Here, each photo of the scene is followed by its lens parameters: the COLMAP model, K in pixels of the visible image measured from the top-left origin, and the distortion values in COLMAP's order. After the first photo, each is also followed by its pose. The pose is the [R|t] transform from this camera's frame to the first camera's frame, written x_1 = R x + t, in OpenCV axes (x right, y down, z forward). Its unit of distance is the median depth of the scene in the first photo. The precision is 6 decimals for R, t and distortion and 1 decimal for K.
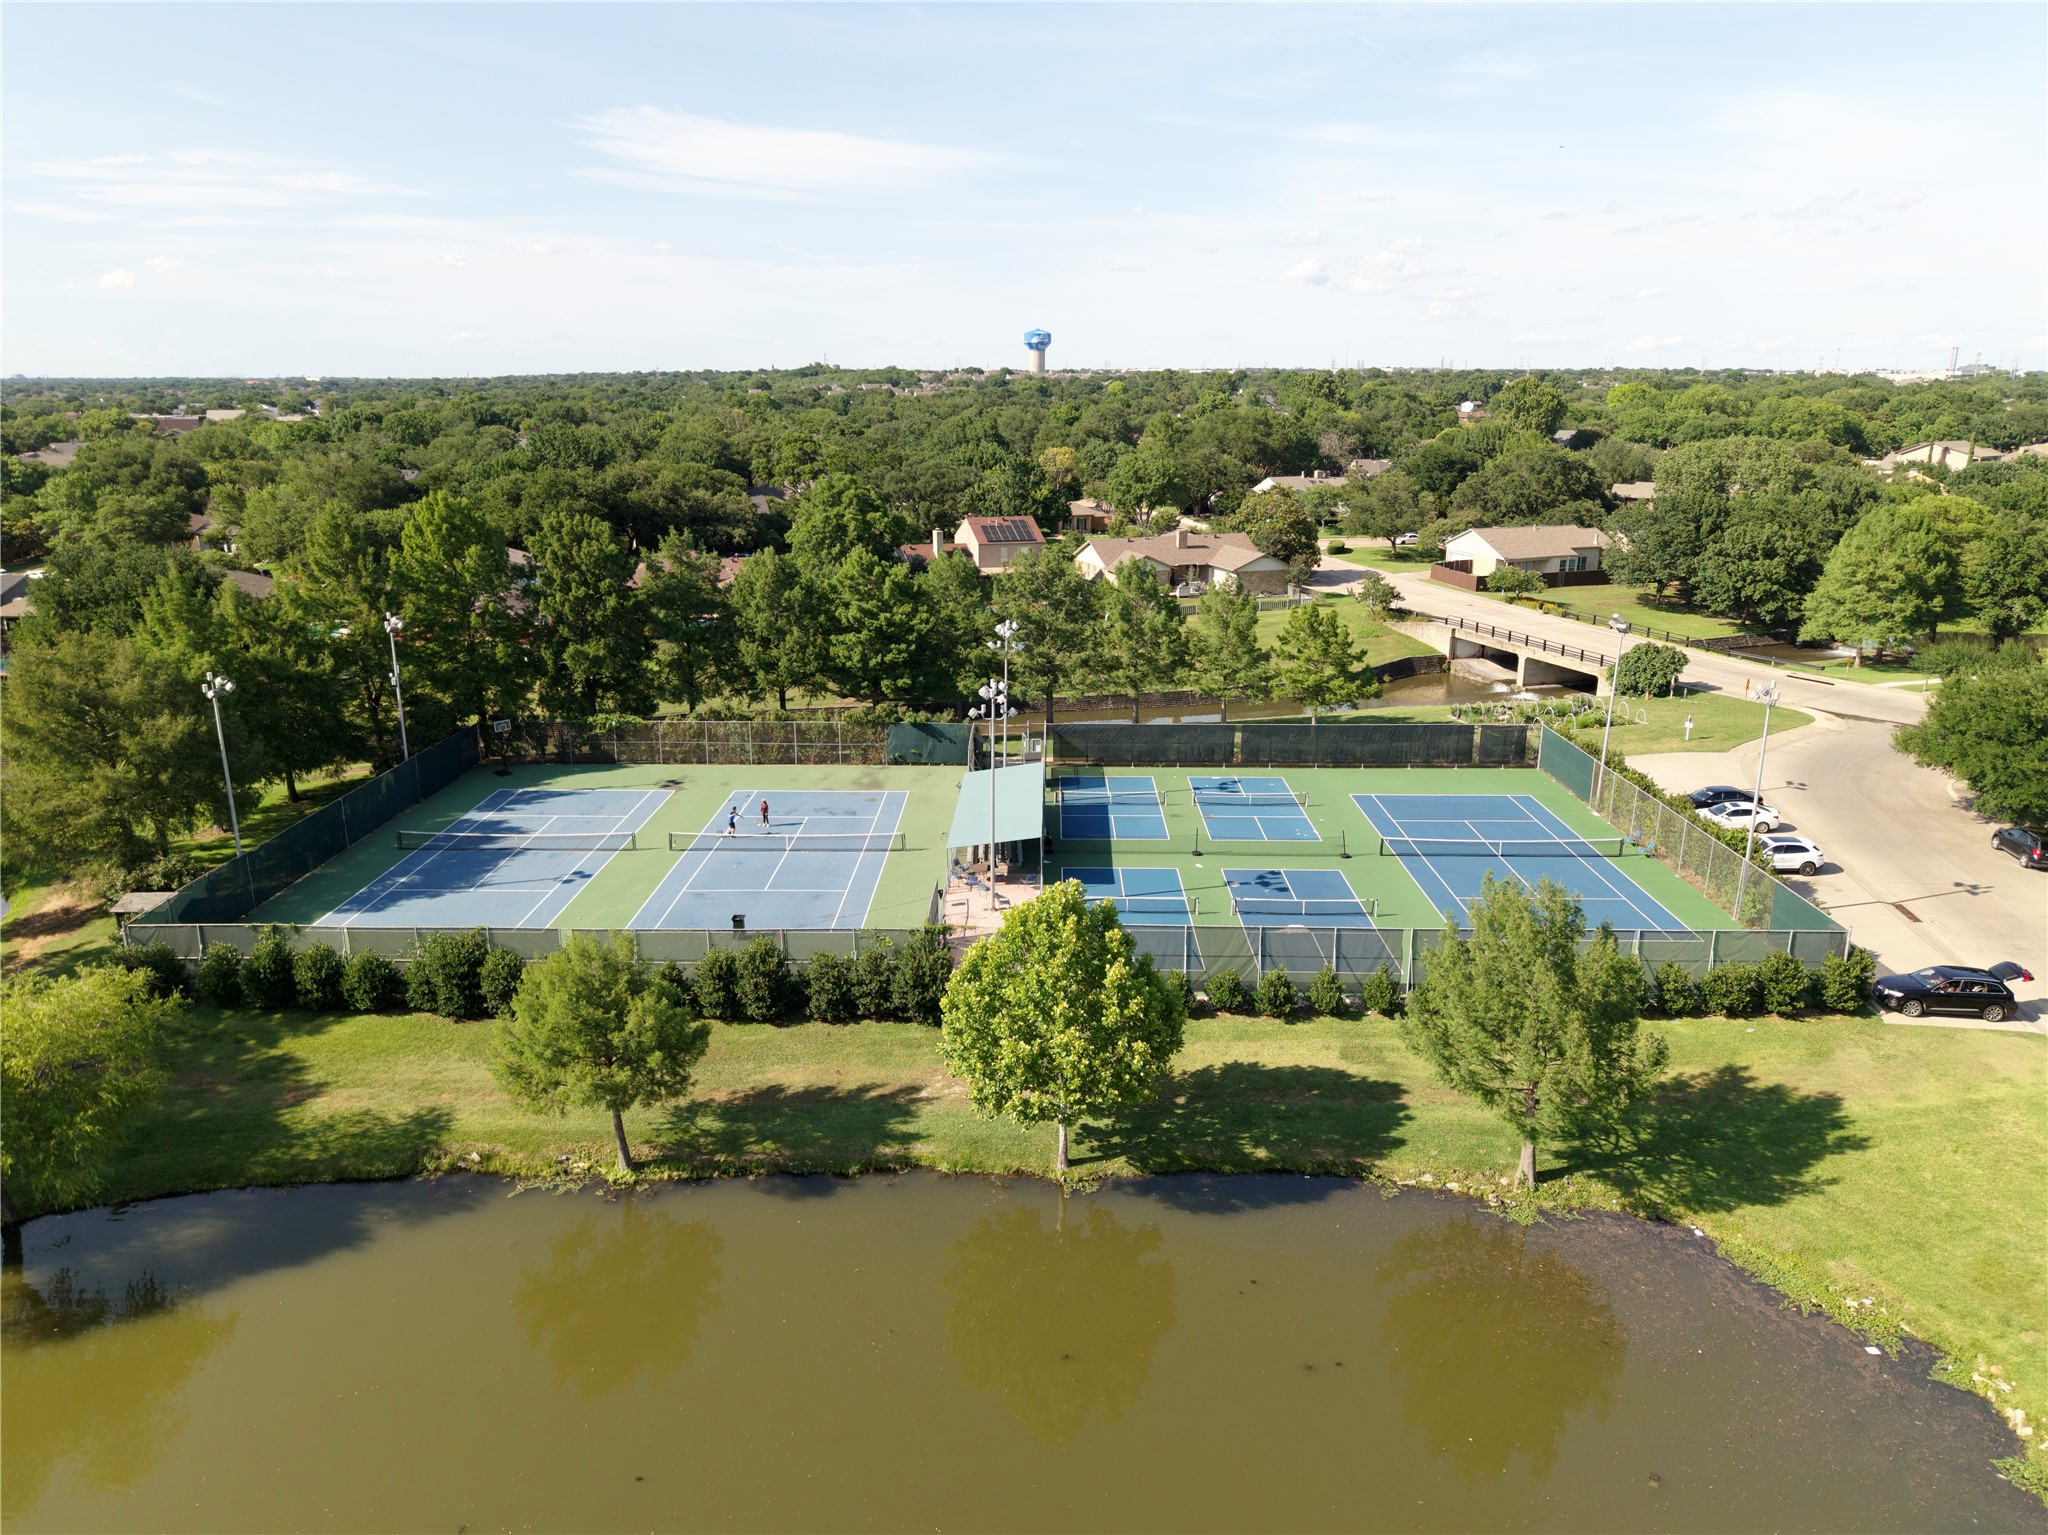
lens RADIAL K [[1384.3, 0, 1027.6], [0, 1384.3, 767.1], [0, 0, 1]] dist [0.009998, -0.003119]
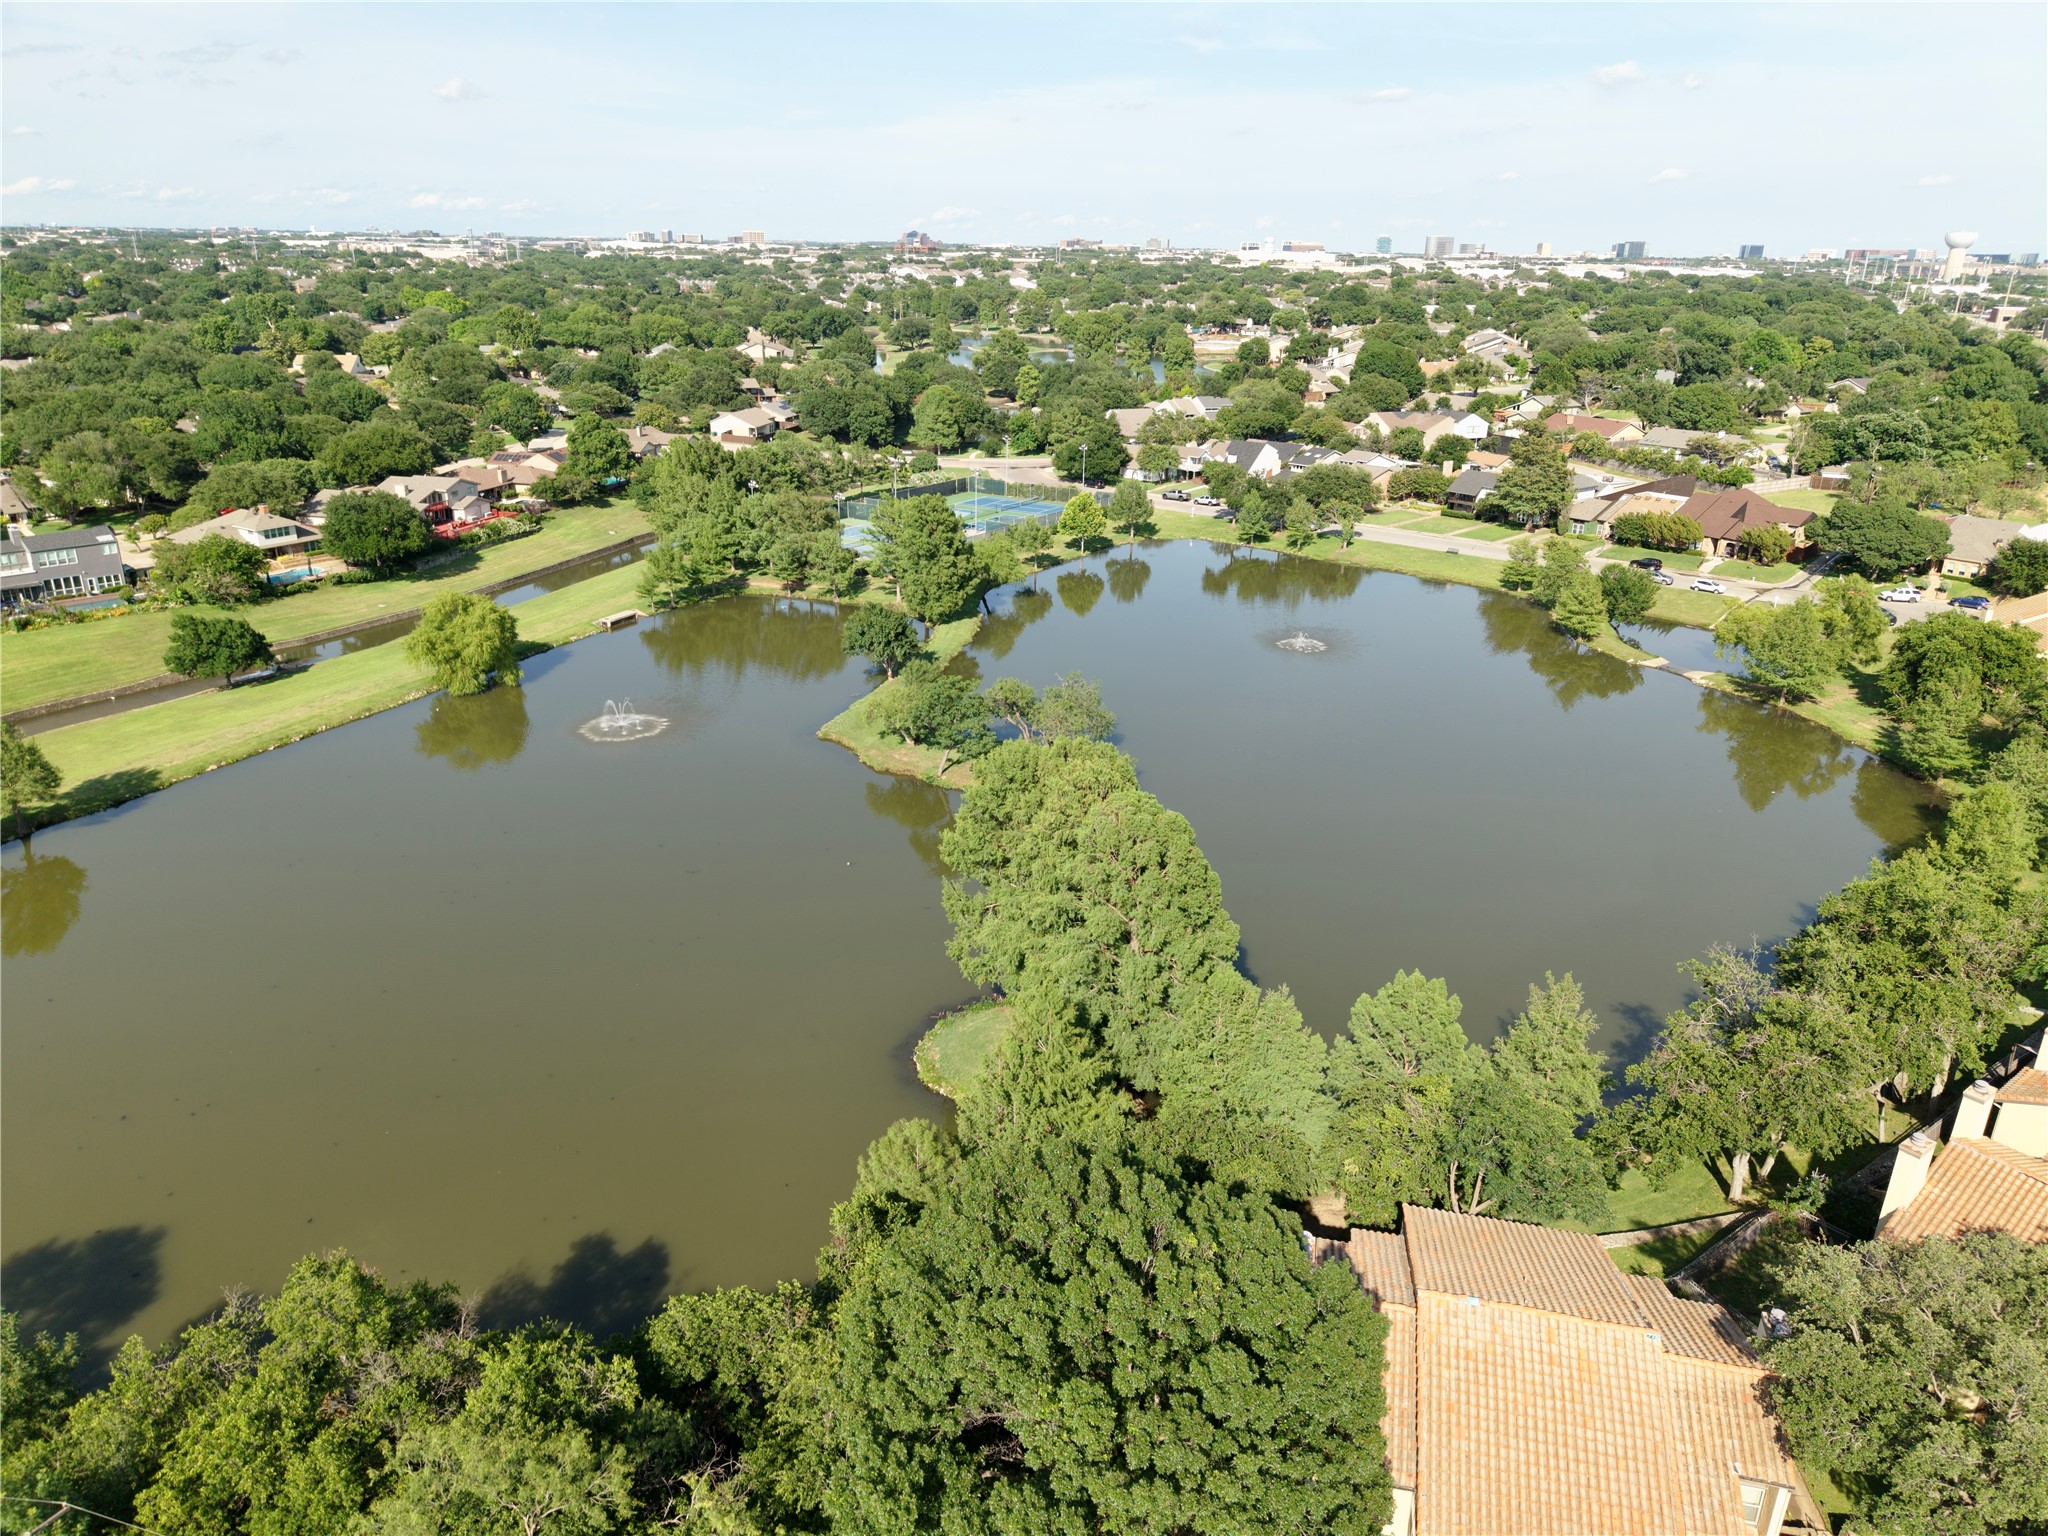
lens RADIAL K [[1384.3, 0, 1027.6], [0, 1384.3, 767.6], [0, 0, 1]] dist [0.009998, -0.003119]
pose [[0.538325, -0.286109, 0.792684, -2.147449], [0.208173, 0.956603, 0.203899, -0.010270], [-0.816621, 0.055251, 0.574523, -0.822052]]
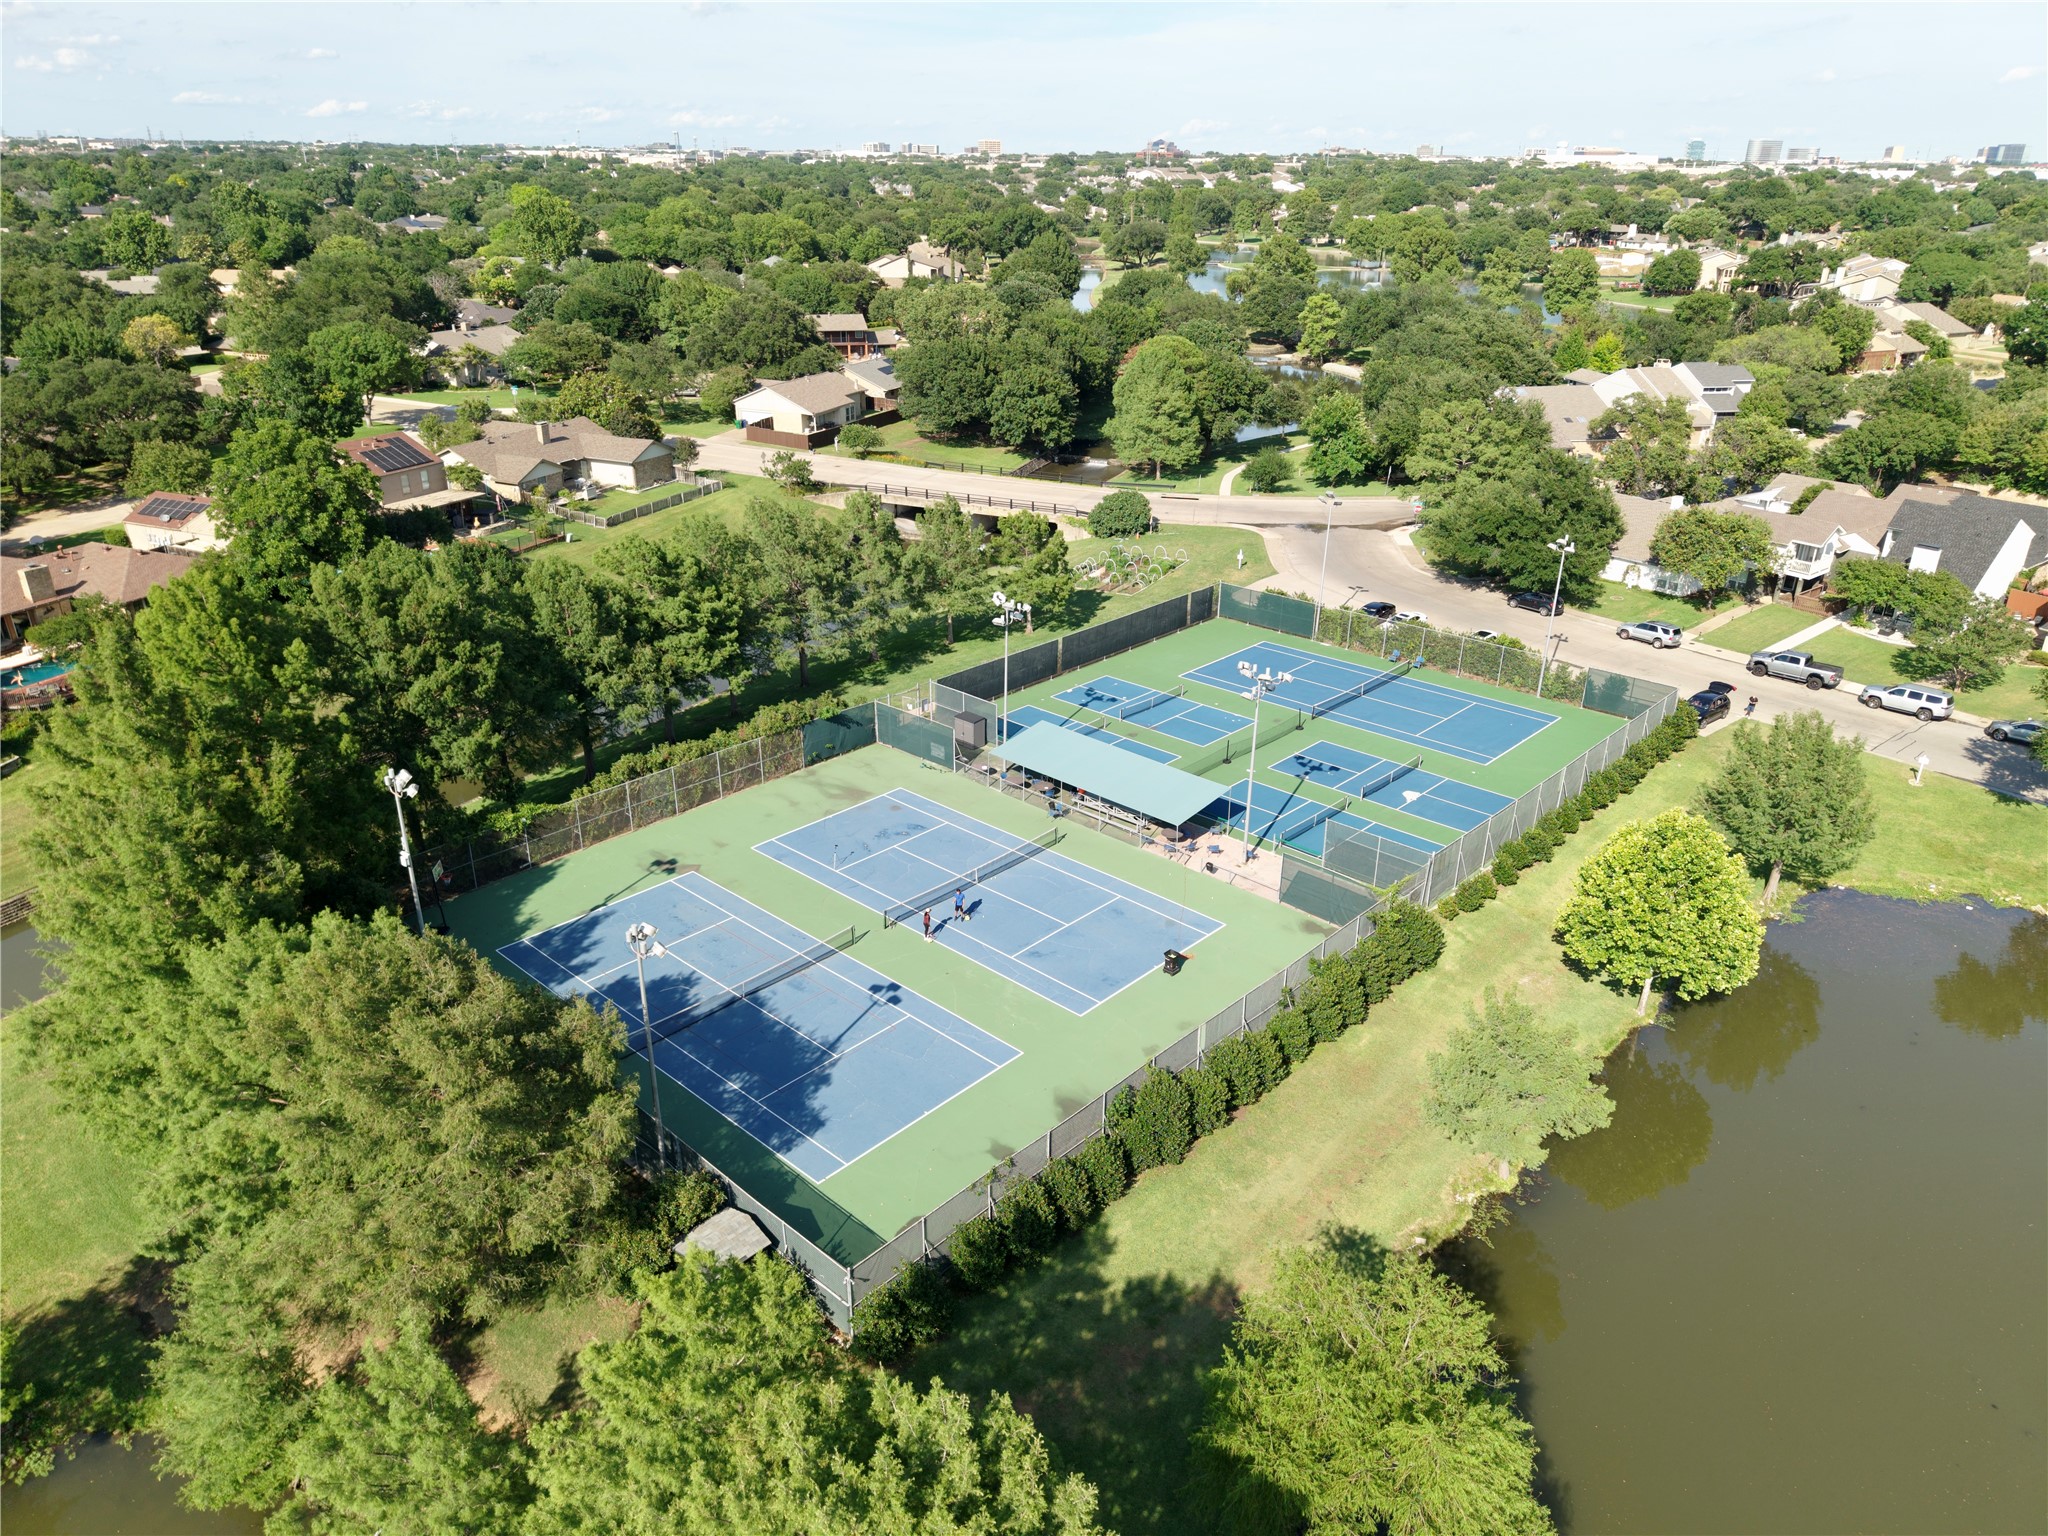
lens RADIAL K [[1384.3, 0, 1027.6], [0, 1384.3, 767.6], [0, 0, 1]] dist [0.009998, -0.003119]
pose [[0.669133, -0.290116, 0.684174, -0.626139], [0.186871, 0.956754, 0.222938, -0.177038], [-0.719264, -0.021323, 0.694410, 0.263762]]
